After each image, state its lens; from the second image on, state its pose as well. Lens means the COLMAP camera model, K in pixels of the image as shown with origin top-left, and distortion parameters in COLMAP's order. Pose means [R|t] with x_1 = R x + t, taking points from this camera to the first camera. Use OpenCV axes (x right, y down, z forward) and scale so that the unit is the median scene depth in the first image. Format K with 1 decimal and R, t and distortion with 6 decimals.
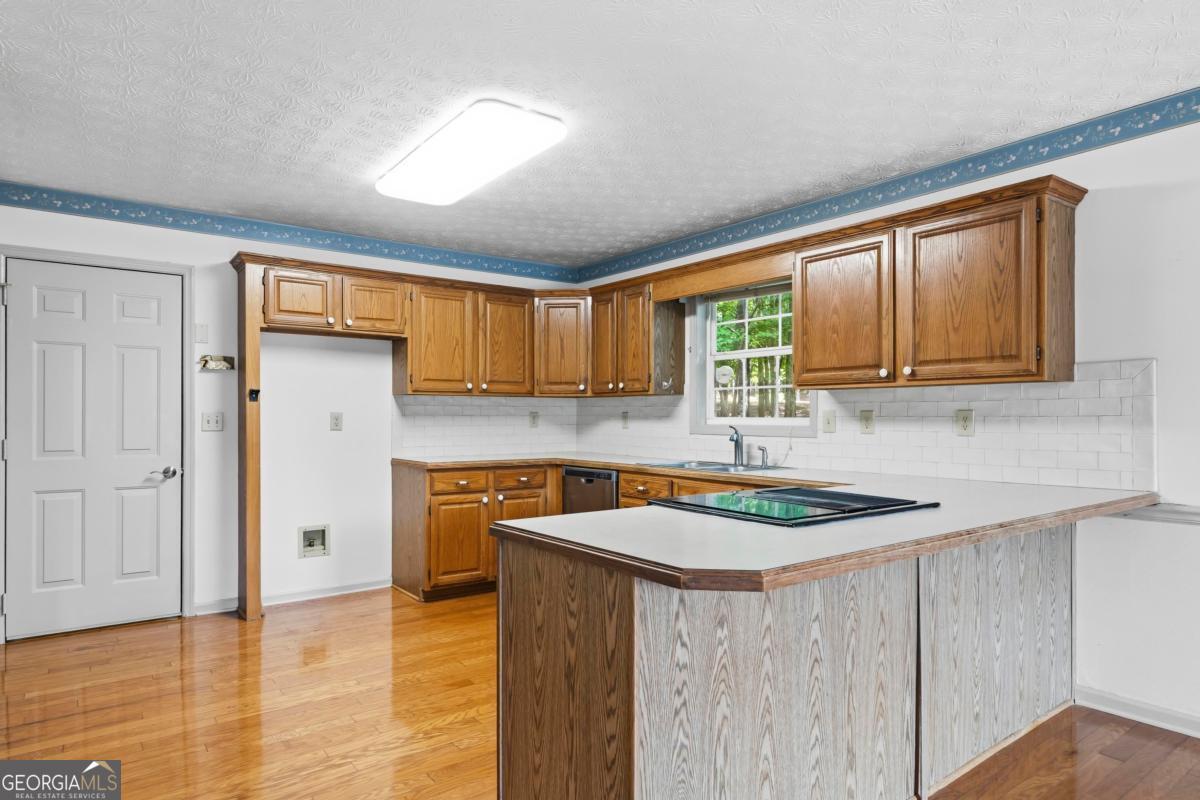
lens RADIAL K [[705.8, 0, 595.0], [0, 705.8, 411.7], [0, 0, 1]] dist [0.003385, 0.000711]
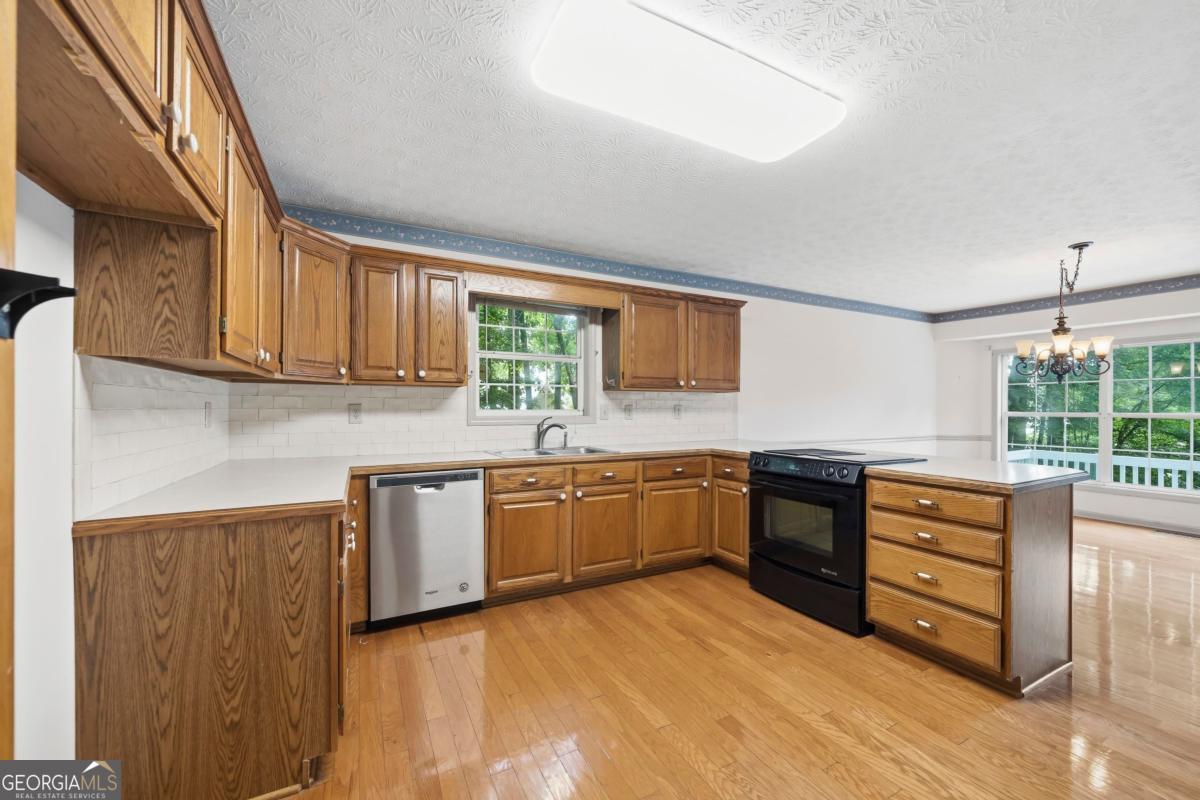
lens RADIAL K [[461.2, 0, 593.9], [0, 461.2, 402.9], [0, 0, 1]] dist [-0.003185, -0.000154]
pose [[0.158337, 0.010944, 0.987324, -0.767448], [-0.004406, 0.999936, -0.010378, 0.006125], [-0.987375, -0.002707, 0.158375, 1.086181]]
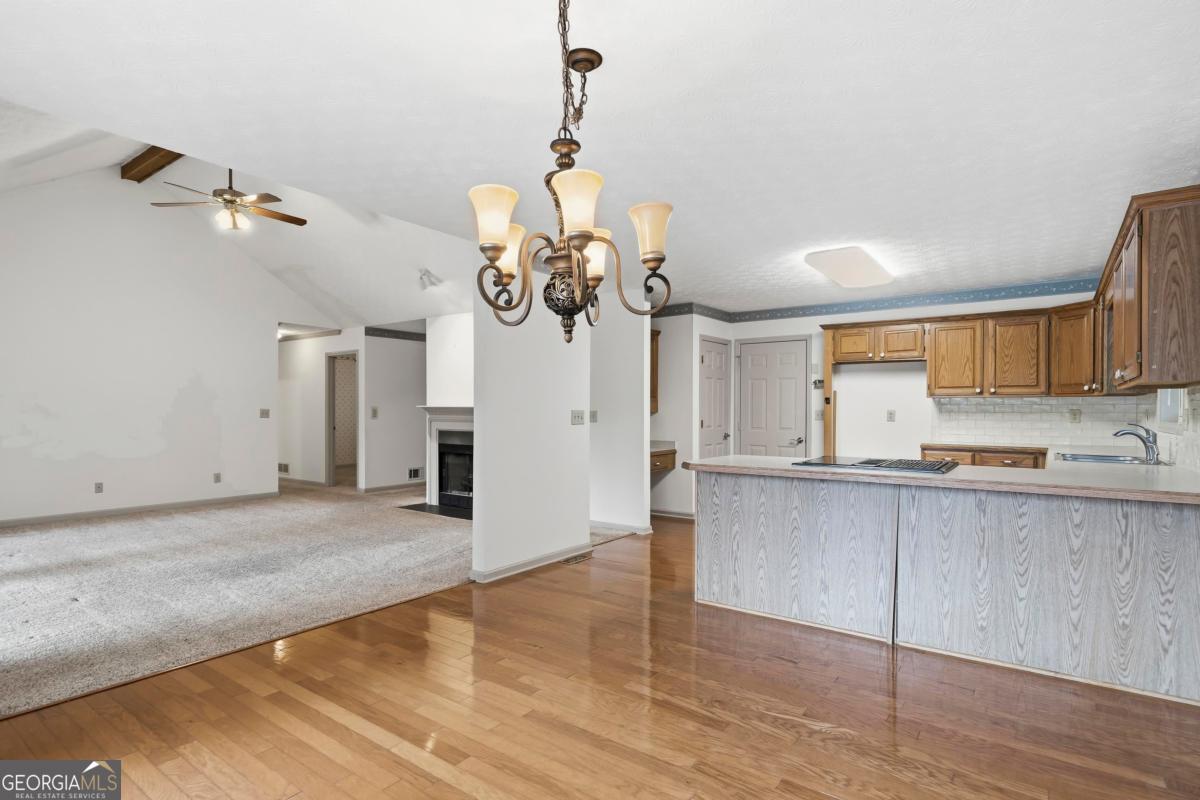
lens RADIAL K [[615.1, 0, 600.2], [0, 615.1, 406.3], [0, 0, 1]] dist [0.003529, 0.000173]
pose [[0.299616, -0.004818, -0.954048, 1.153254], [0.001588, 0.999988, -0.004551, -0.003434], [0.954059, -0.000151, 0.299620, -0.068398]]
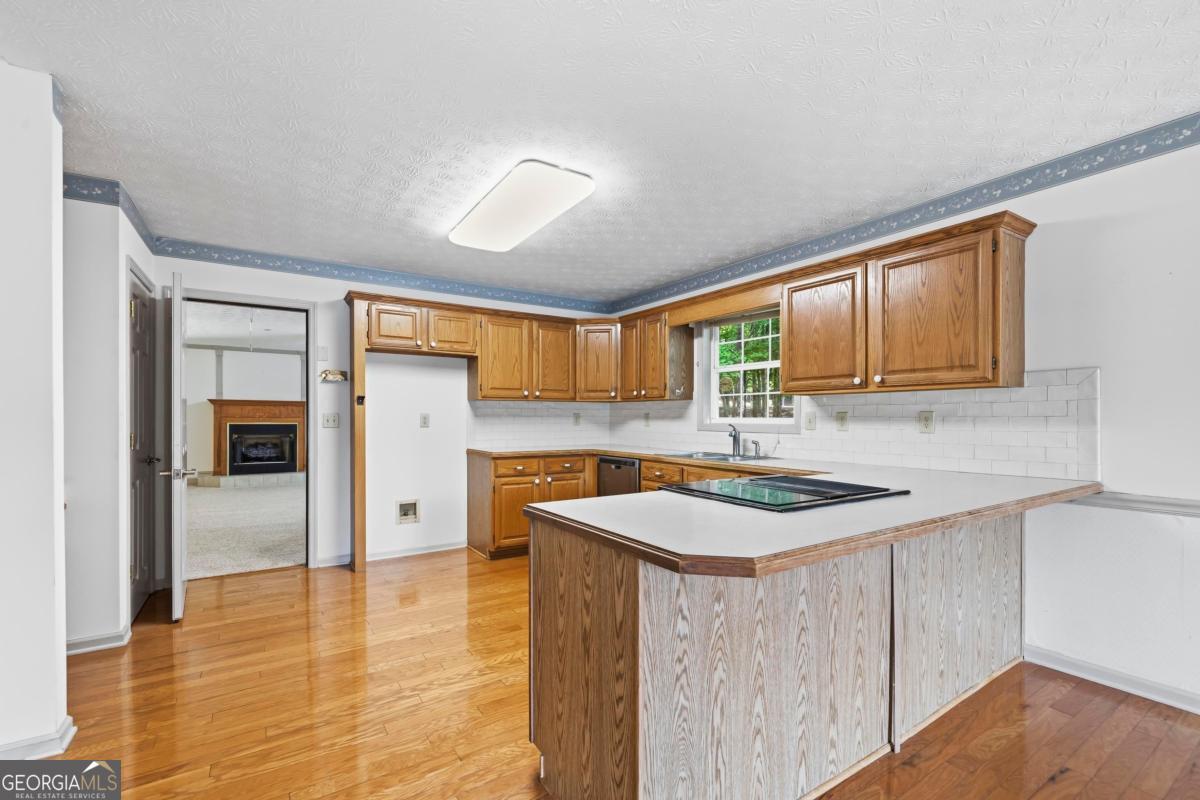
lens RADIAL K [[521.1, 0, 597.3], [0, 521.1, 415.6], [0, 0, 1]] dist [-0.000150, 0.000230]
pose [[0.998066, 0.000555, -0.062158, 0.019914], [-0.000354, 0.999995, 0.003244, 0.002011], [0.062159, -0.003215, 0.998061, 0.083245]]
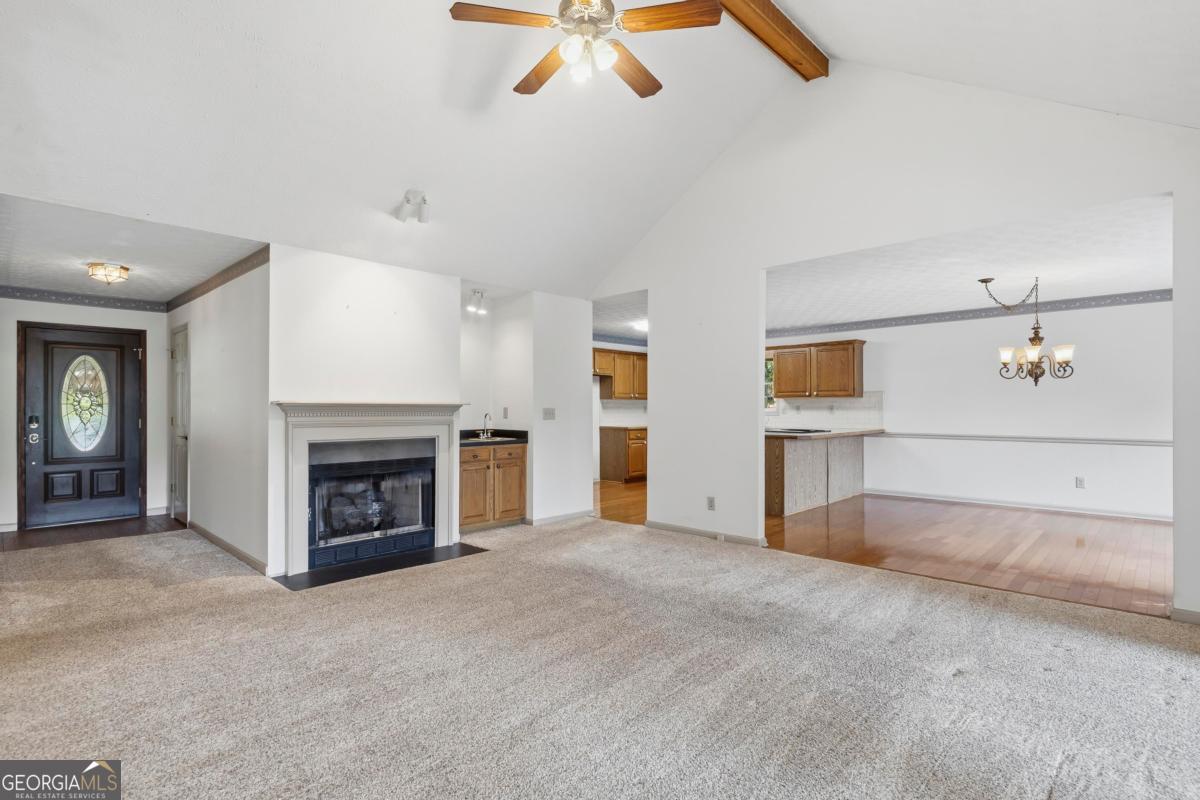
lens RADIAL K [[572.3, 0, 605.4], [0, 572.3, 402.3], [0, 0, 1]] dist [0.000299, 0.000475]
pose [[0.985831, -0.000930, 0.167742, -0.932467], [0.001911, 0.999982, -0.005690, -0.005445], [-0.167734, 0.005930, 0.985815, -1.396291]]
